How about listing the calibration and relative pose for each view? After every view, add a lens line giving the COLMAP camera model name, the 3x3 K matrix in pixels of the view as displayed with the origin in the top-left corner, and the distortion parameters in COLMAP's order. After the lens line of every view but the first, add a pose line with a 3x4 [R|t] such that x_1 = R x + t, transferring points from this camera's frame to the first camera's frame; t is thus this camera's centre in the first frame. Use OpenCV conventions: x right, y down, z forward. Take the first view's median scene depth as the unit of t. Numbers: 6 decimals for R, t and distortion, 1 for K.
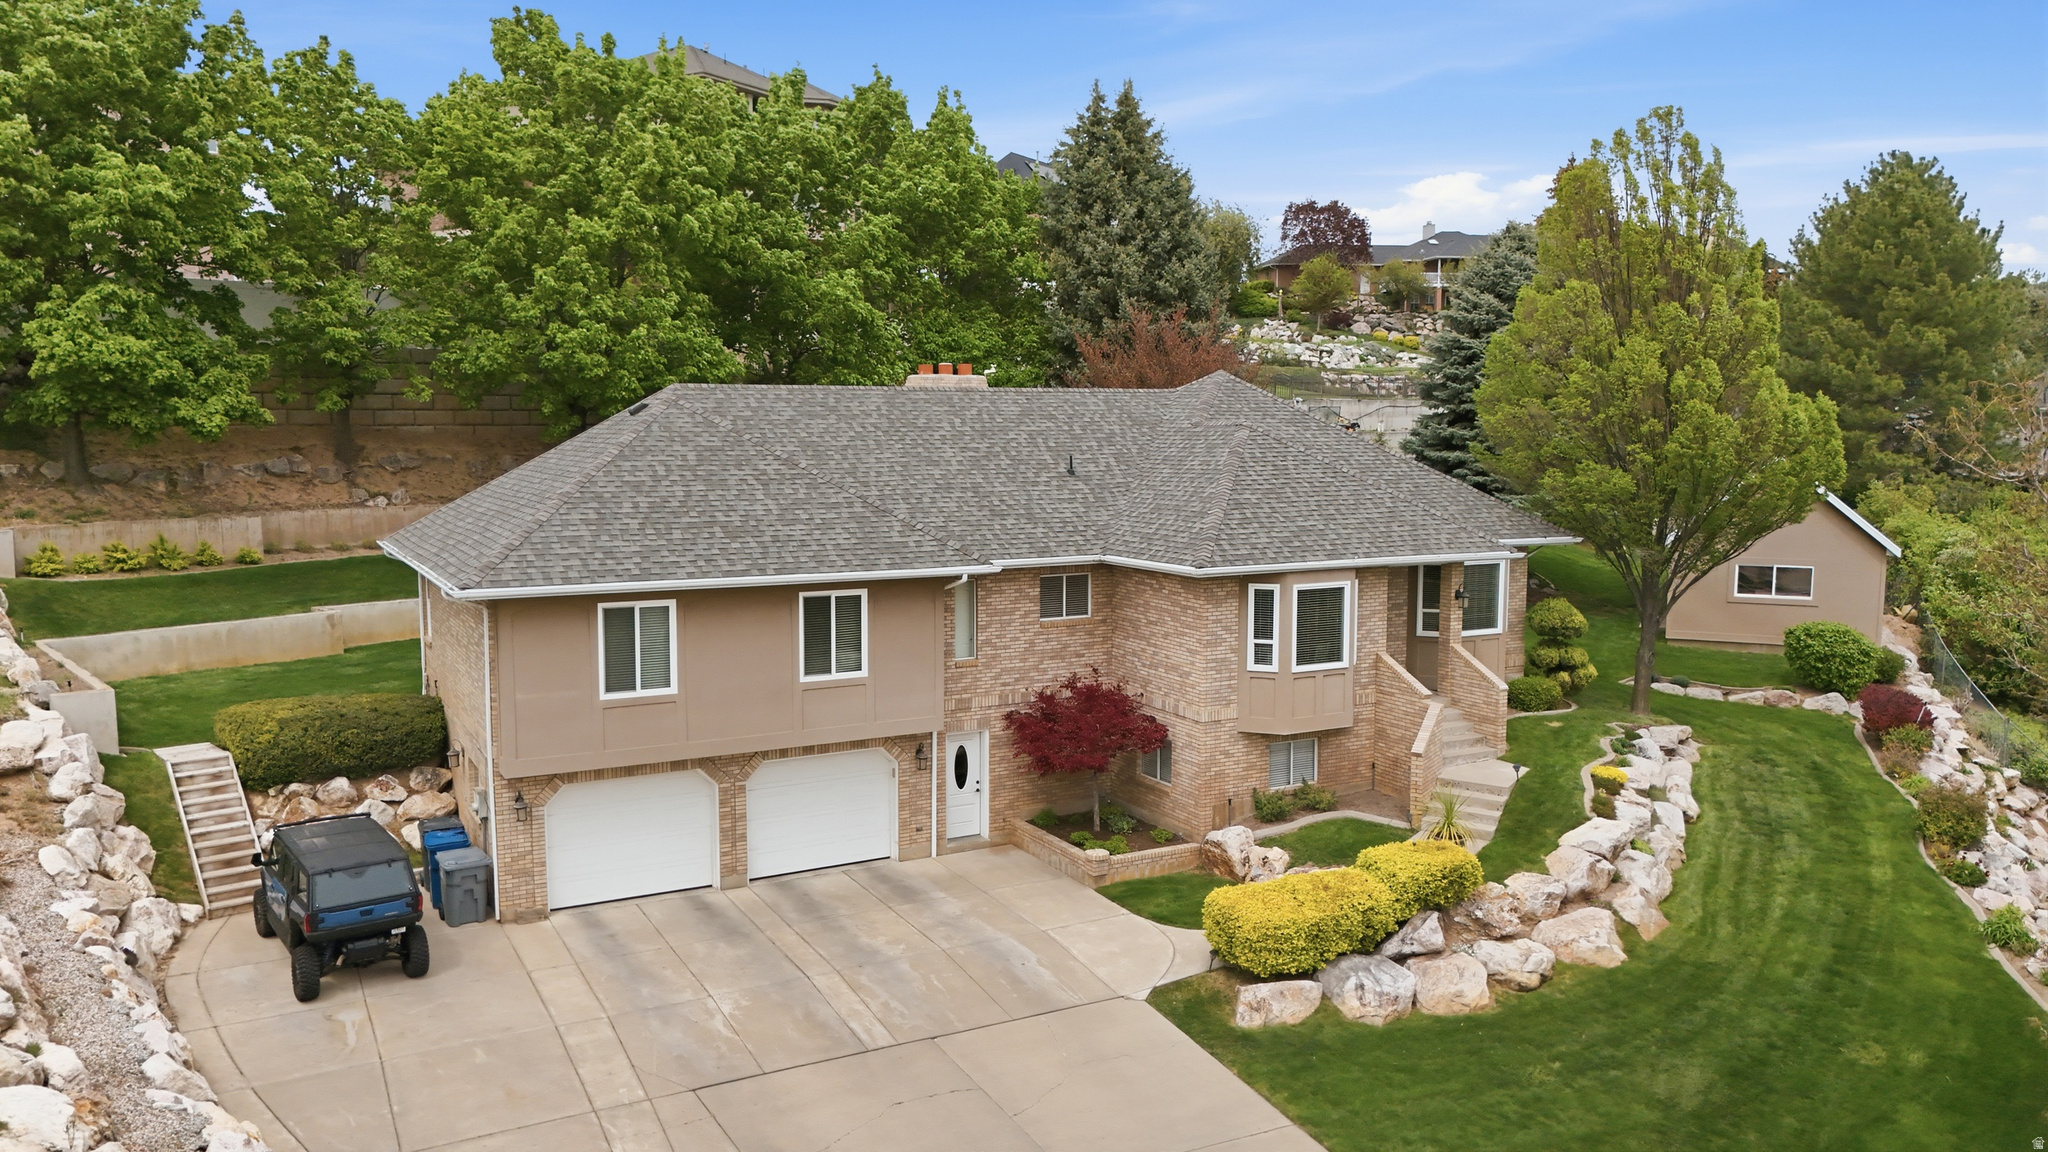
lens RADIAL K [[1511.9, 0, 1023.0], [0, 1511.9, 594.1], [0, 0, 1]] dist [0.070274, -0.078623]
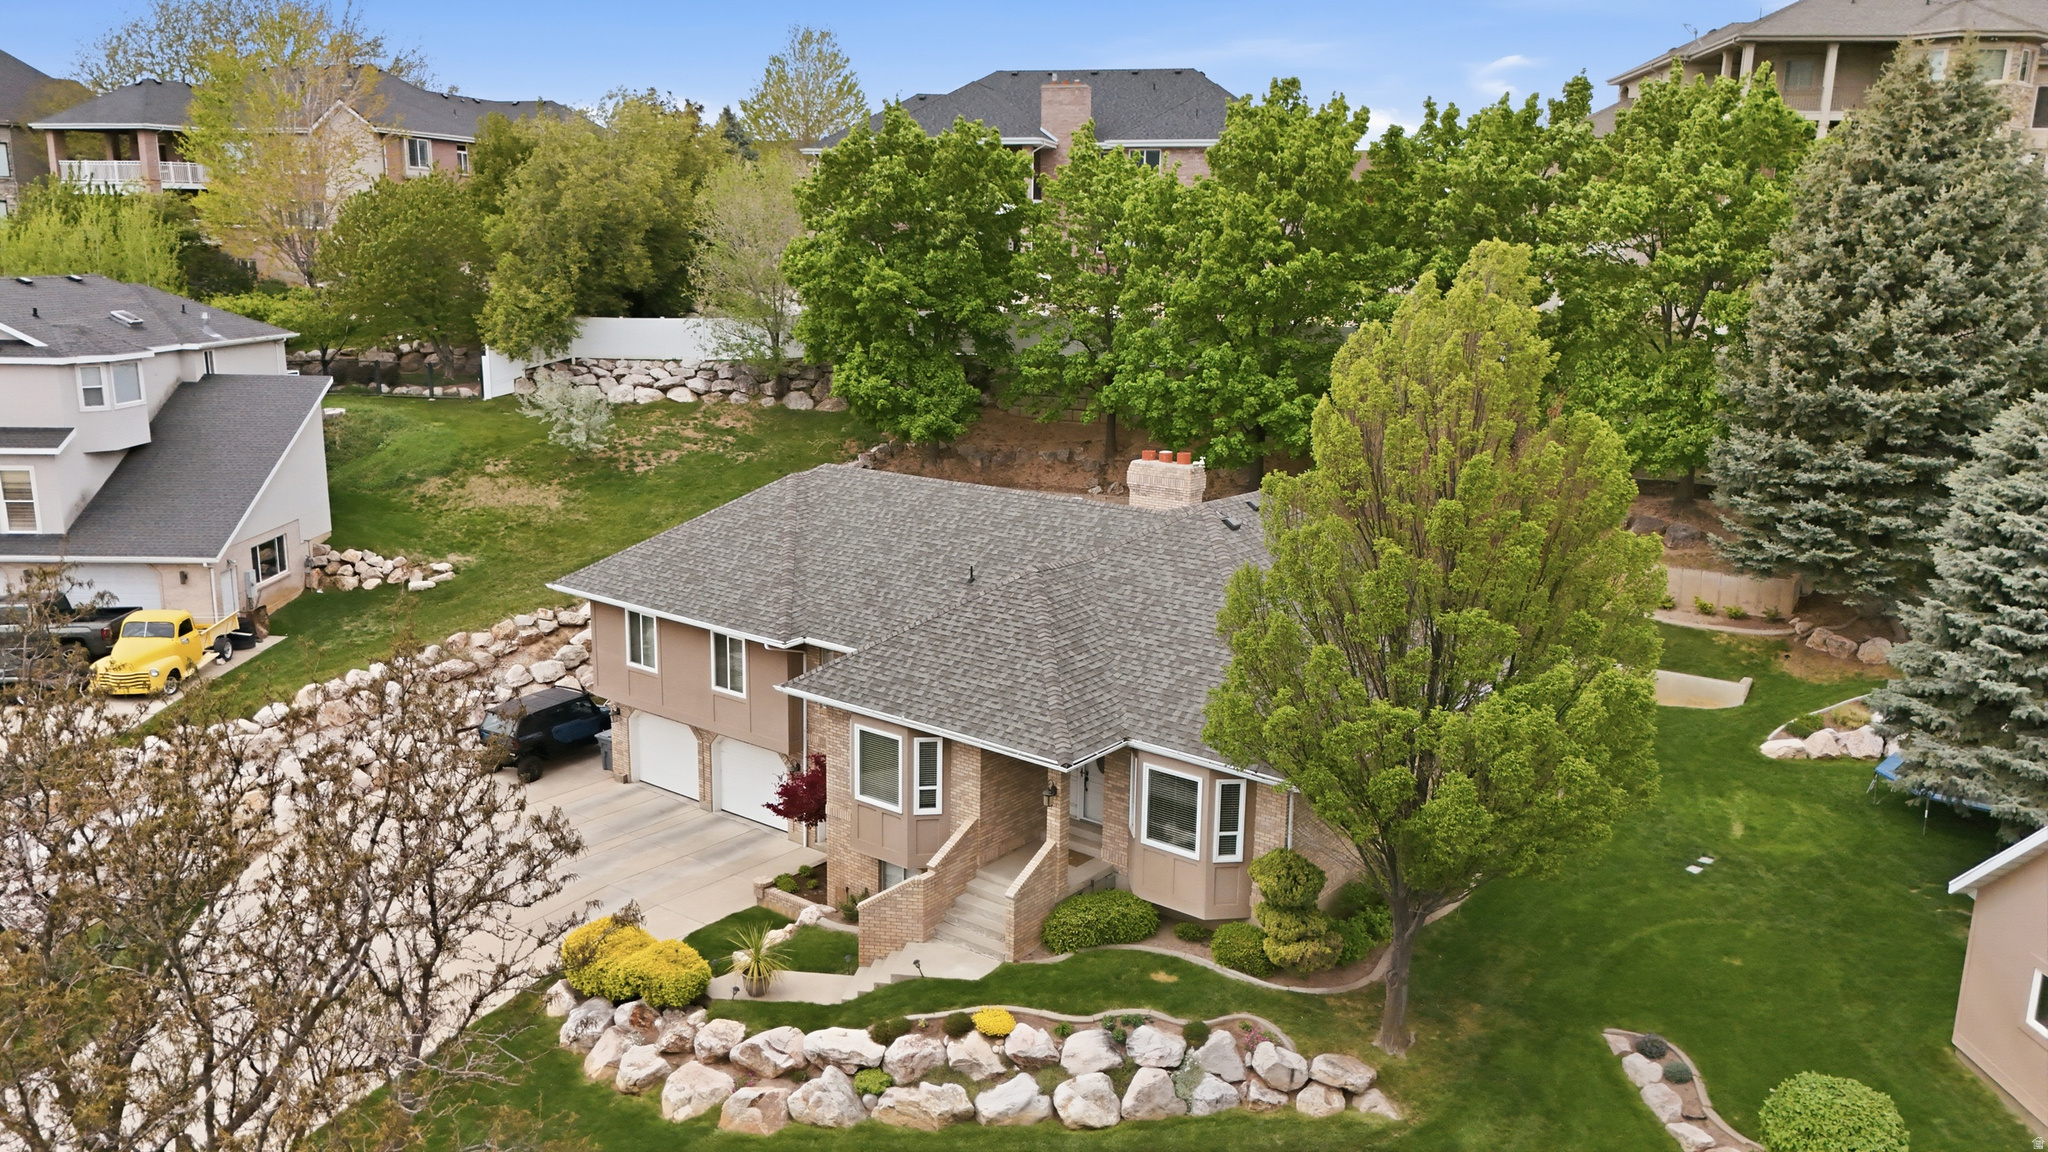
lens RADIAL K [[1511.9, 0, 1018.4], [0, 1511.9, 580.6], [0, 0, 1]] dist [0.070274, -0.078623]
pose [[0.391304, 0.203140, -0.897561, 1.212128], [-0.126784, 0.977932, 0.166057, -0.311590], [0.911486, 0.048818, 0.408423, 0.646978]]
